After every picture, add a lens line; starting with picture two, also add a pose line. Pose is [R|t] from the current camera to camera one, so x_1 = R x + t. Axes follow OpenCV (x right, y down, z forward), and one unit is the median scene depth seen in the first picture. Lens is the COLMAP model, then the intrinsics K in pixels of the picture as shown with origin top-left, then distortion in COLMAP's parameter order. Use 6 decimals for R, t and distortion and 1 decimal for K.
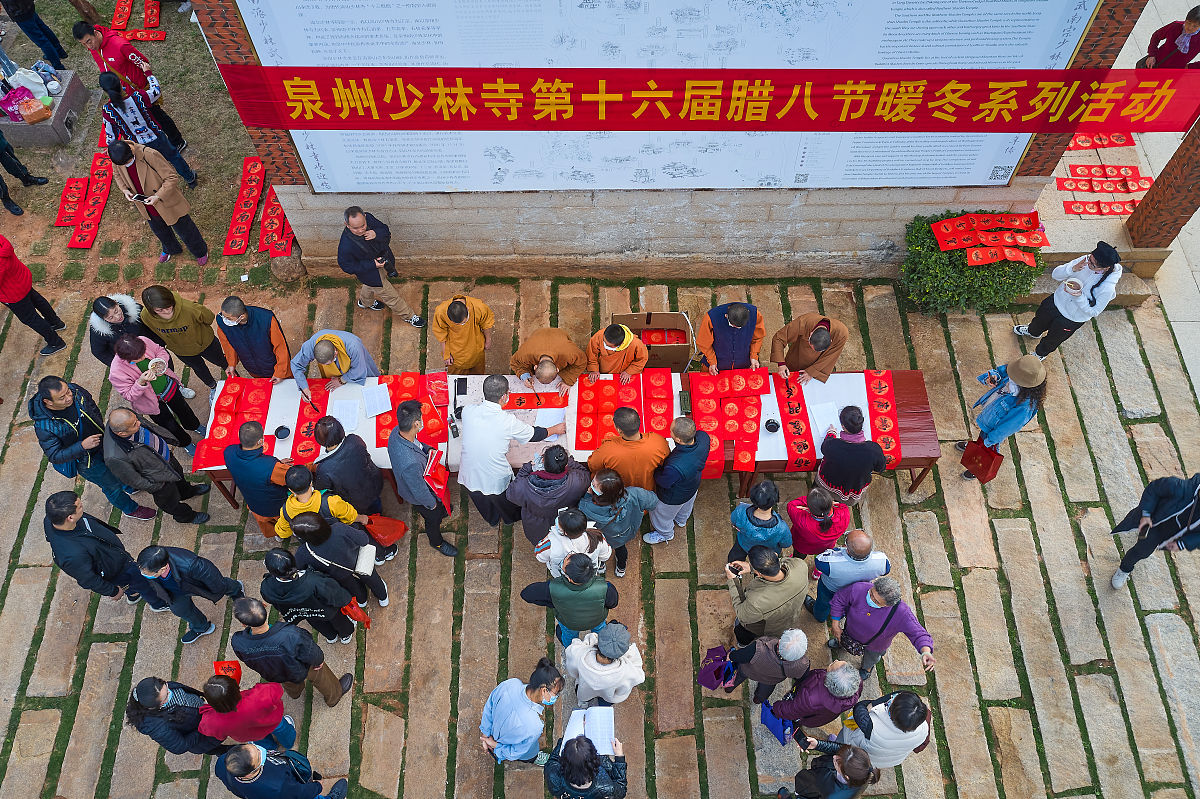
lens RADIAL K [[967.7, 0, 598.8], [0, 967.7, 405.3], [0, 0, 1]] dist [0.003320, 0.004884]
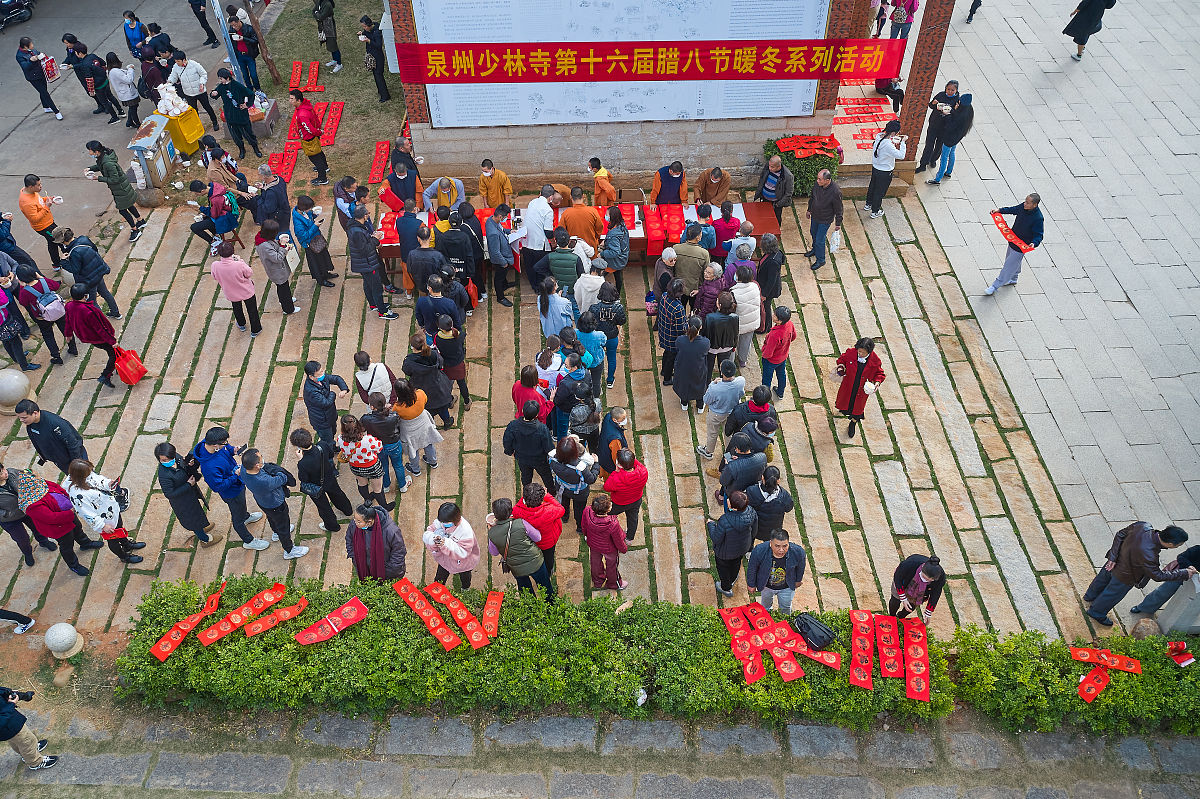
lens RADIAL K [[967.7, 0, 600.0], [0, 967.7, 395.1], [0, 0, 1]] dist [0.003320, 0.004884]
pose [[0.999456, -0.022364, 0.024235, -0.041351], [0.027692, 0.968222, -0.248555, 0.802021], [-0.017906, 0.249090, 0.968315, -0.699327]]
